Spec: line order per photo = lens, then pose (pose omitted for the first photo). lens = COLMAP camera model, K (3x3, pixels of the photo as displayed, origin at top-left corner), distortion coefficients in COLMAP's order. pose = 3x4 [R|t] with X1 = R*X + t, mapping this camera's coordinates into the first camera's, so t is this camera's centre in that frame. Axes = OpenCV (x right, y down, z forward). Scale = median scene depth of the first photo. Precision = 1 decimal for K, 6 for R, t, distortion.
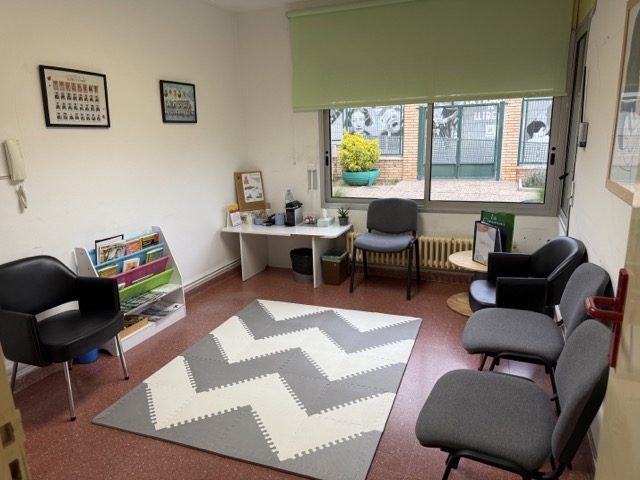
lens RADIAL K [[435.2, 0, 320.0], [0, 435.2, 240.0], [0, 0, 1]] dist [0.093474, -0.108413]
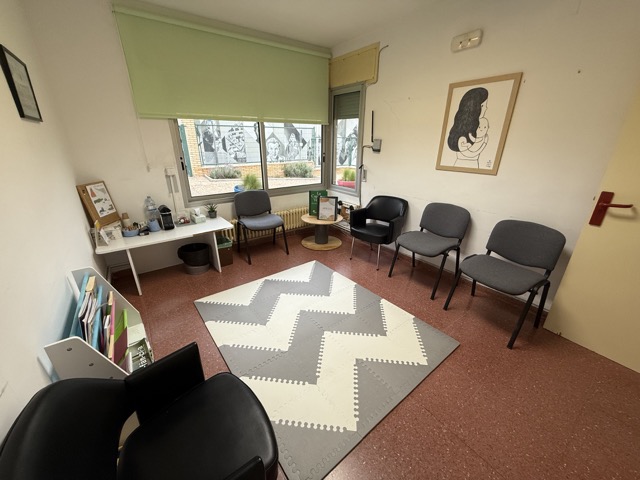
lens RADIAL K [[249.9, 0, 320.0], [0, 249.9, 240.0], [0, 0, 1]] dist [-0.017479, -0.000261]
pose [[0.530288, -0.282991, 0.799194, -0.366145], [0.184399, 0.958580, 0.217075, -0.070526], [-0.827522, 0.032258, 0.560506, 0.350438]]
